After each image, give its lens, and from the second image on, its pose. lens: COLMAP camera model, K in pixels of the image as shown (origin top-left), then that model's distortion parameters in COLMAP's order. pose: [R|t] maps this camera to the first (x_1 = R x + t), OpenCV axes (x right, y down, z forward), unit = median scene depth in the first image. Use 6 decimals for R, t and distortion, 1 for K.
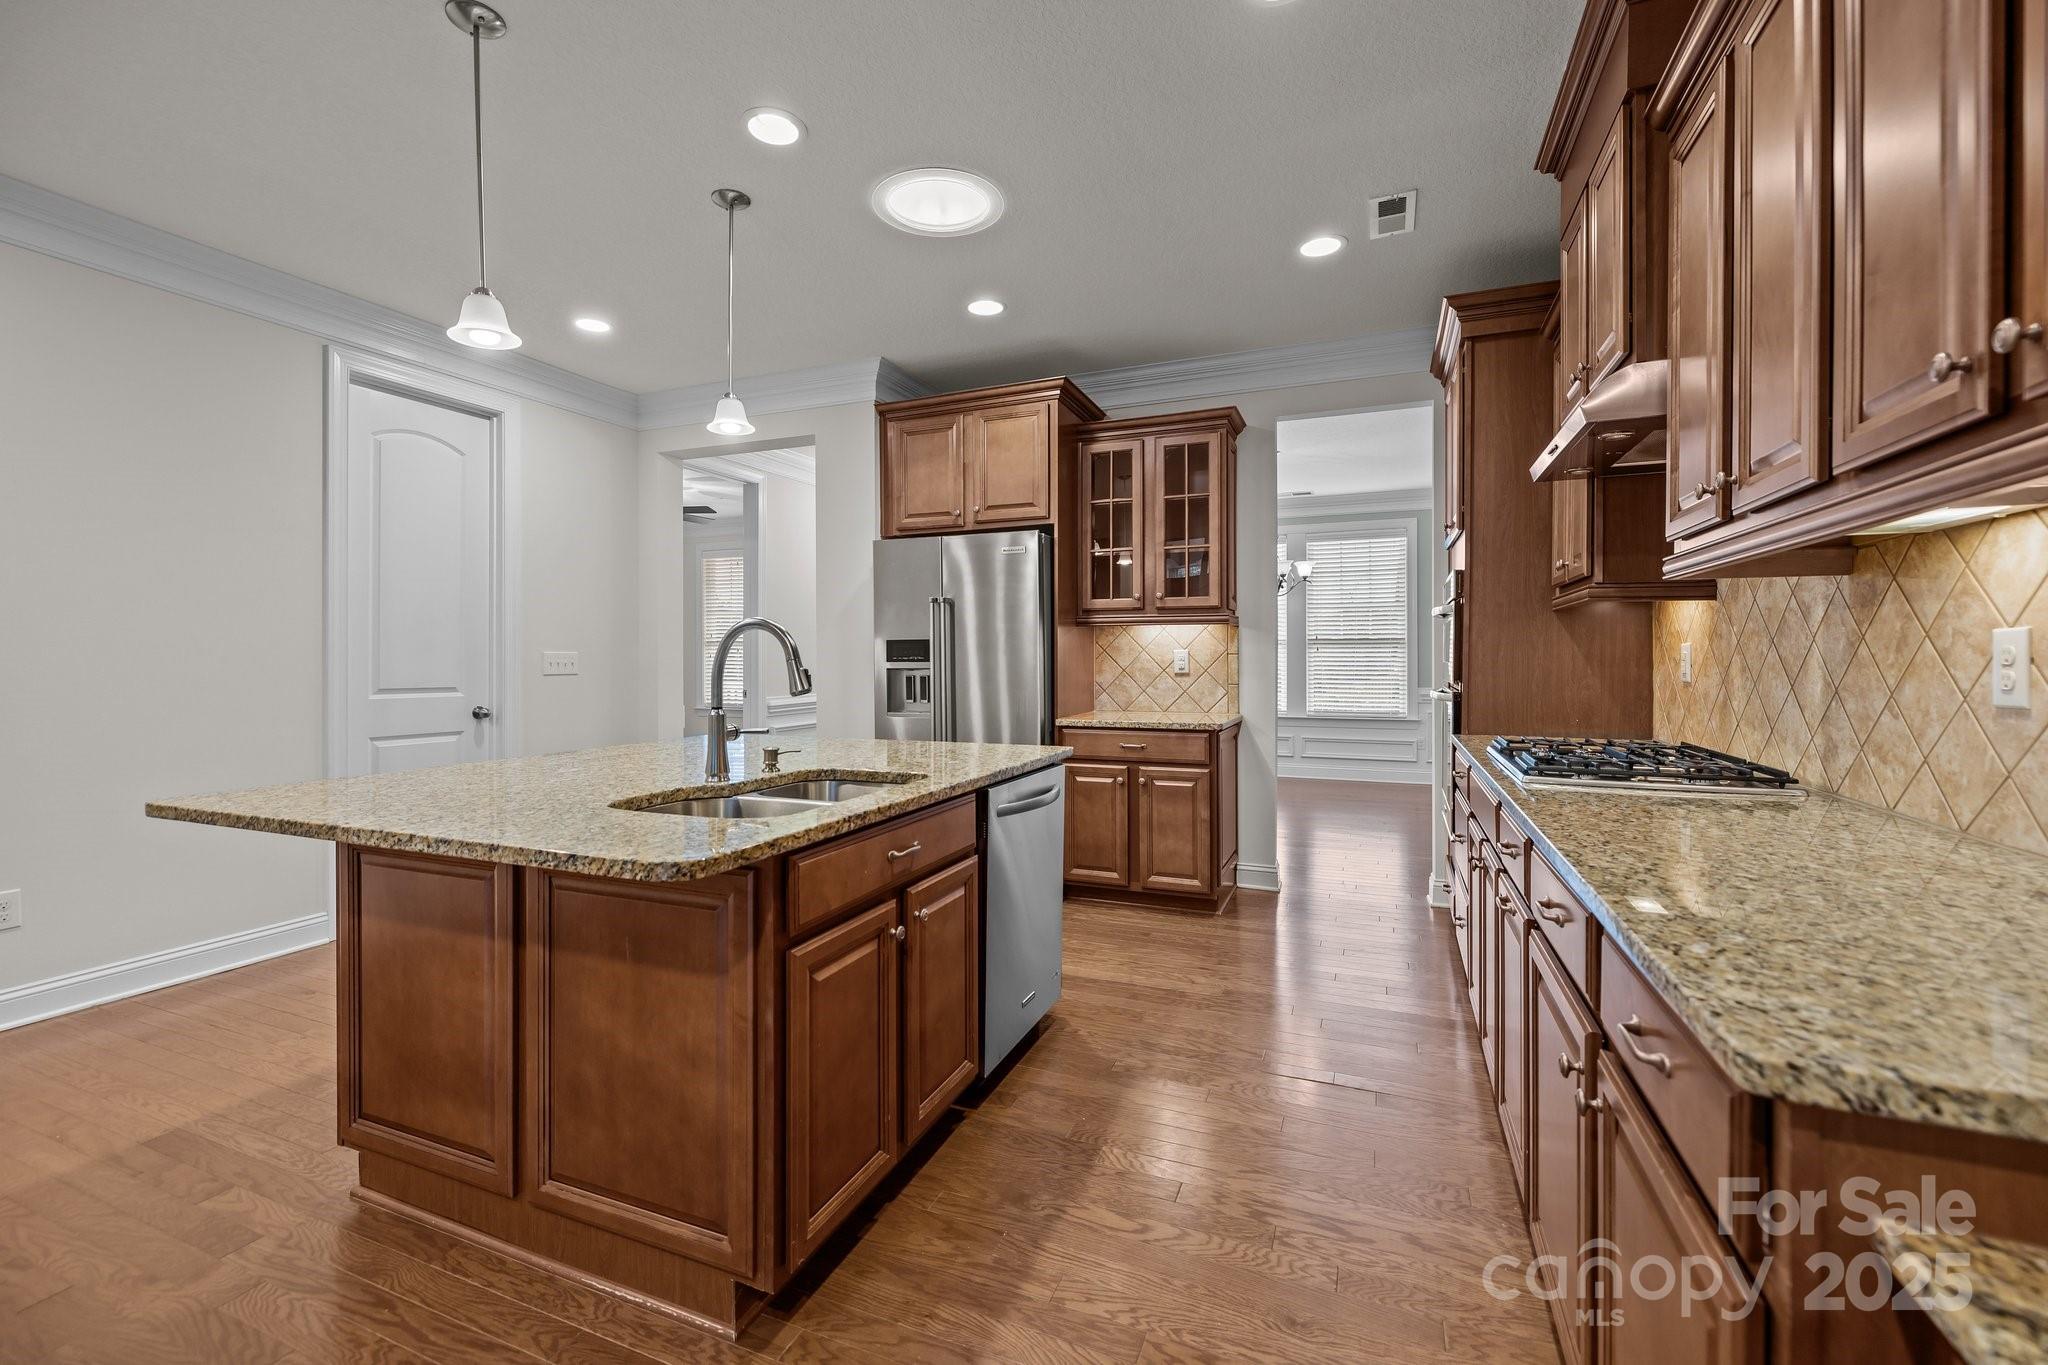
lens RADIAL K [[870.4, 0, 1020.3], [0, 870.4, 670.9], [0, 0, 1]] dist [-0.001010, -0.000311]
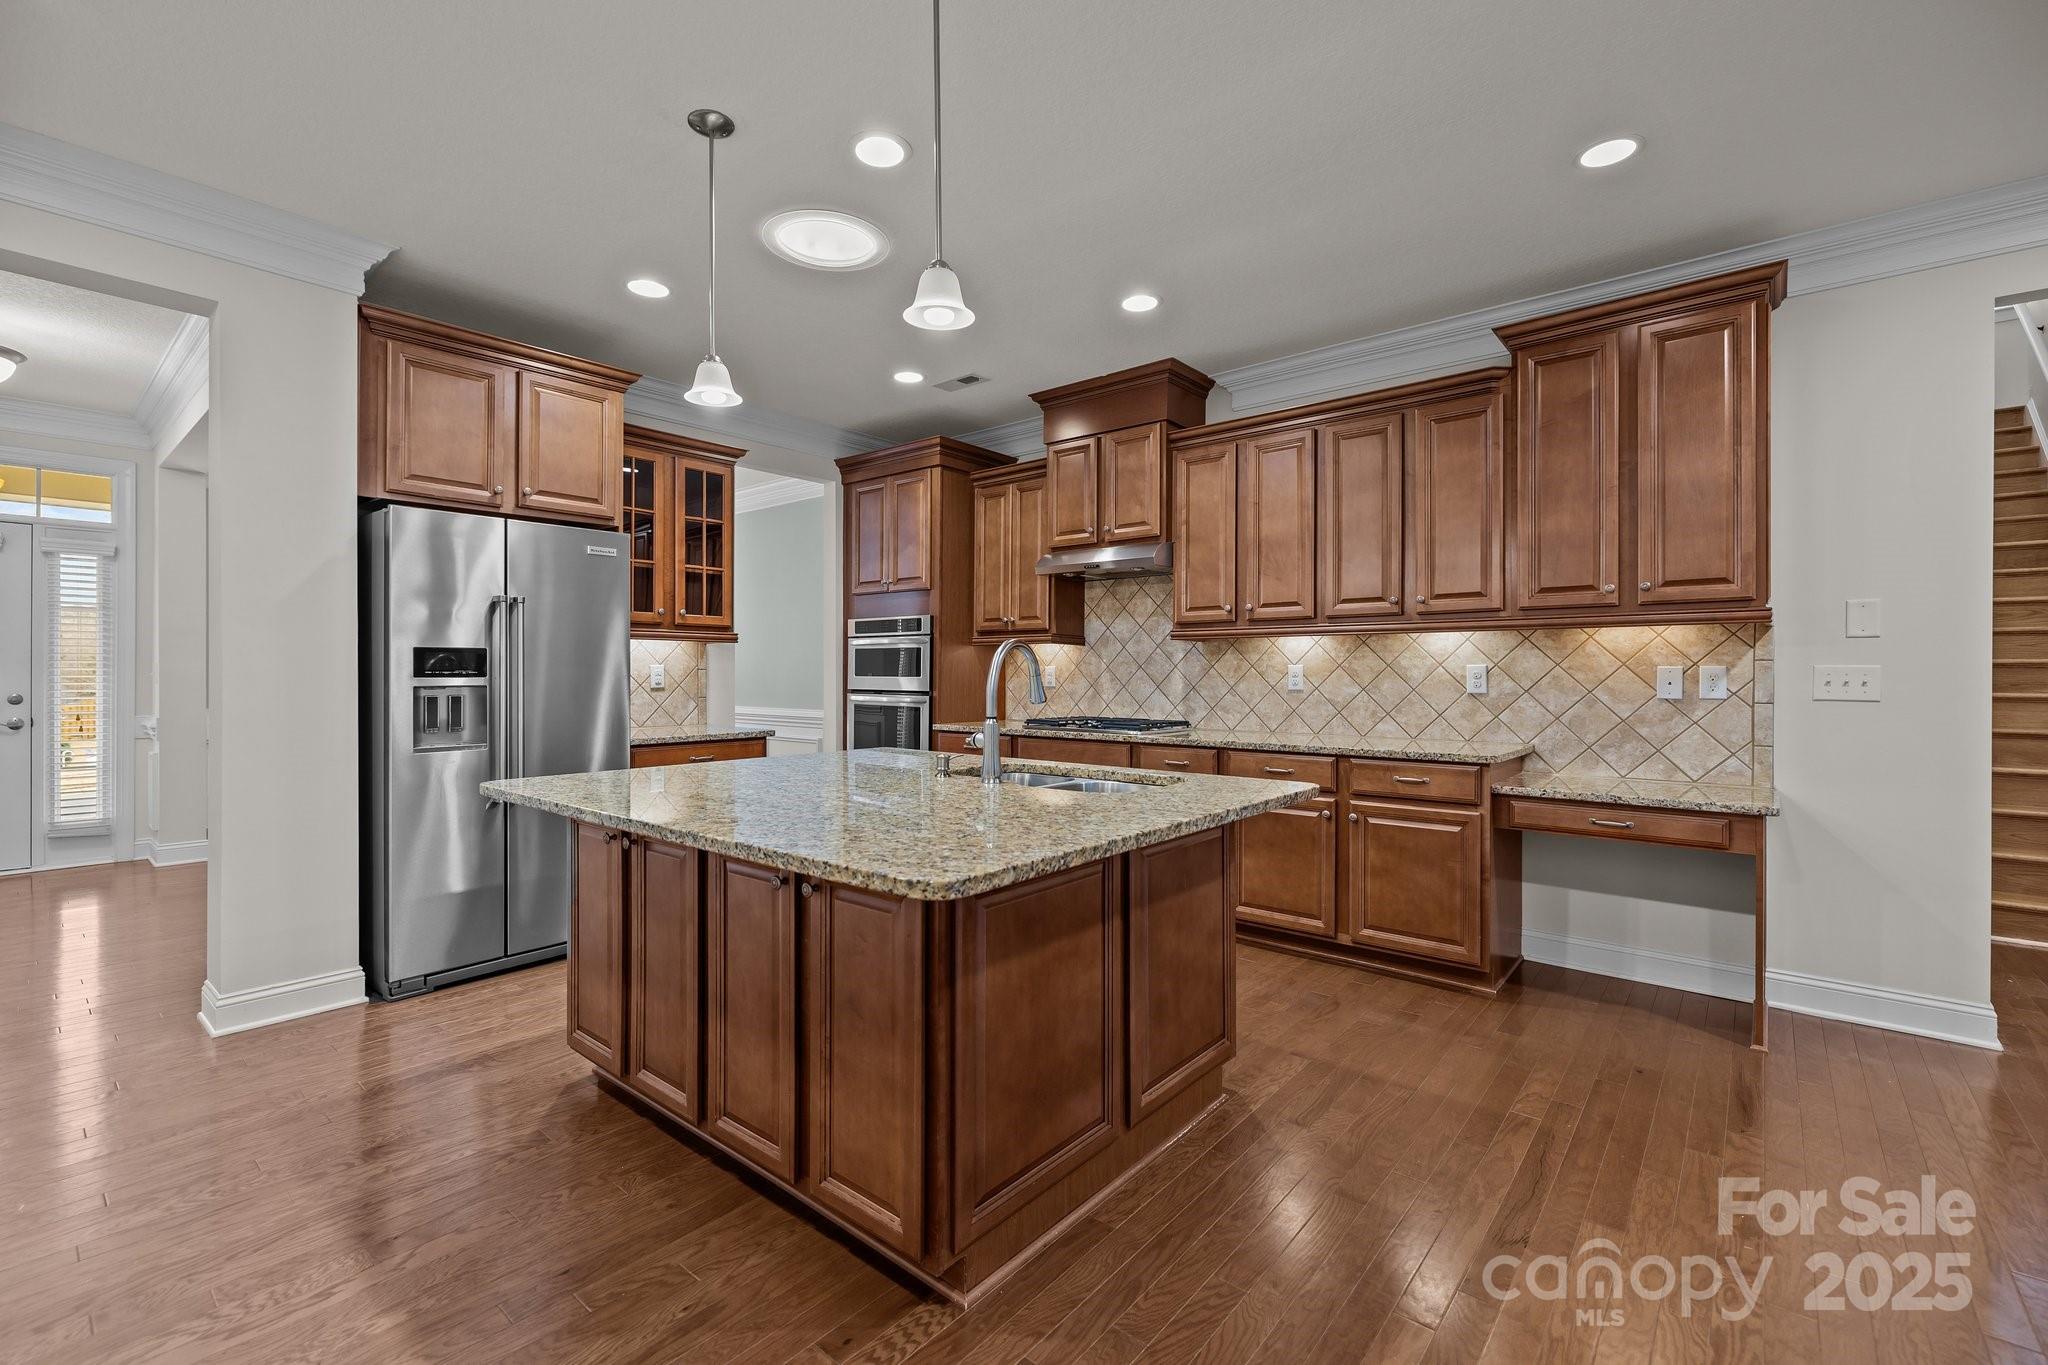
lens RADIAL K [[871.3, 0, 1024.0], [0, 871.3, 682.5], [0, 0, 1]] dist [-0.000634, -0.000064]
pose [[0.301746, -0.008346, 0.953352, -1.048137], [0.011555, 0.999920, 0.005096, -0.006397], [-0.953318, 0.009478, 0.301819, 0.462130]]
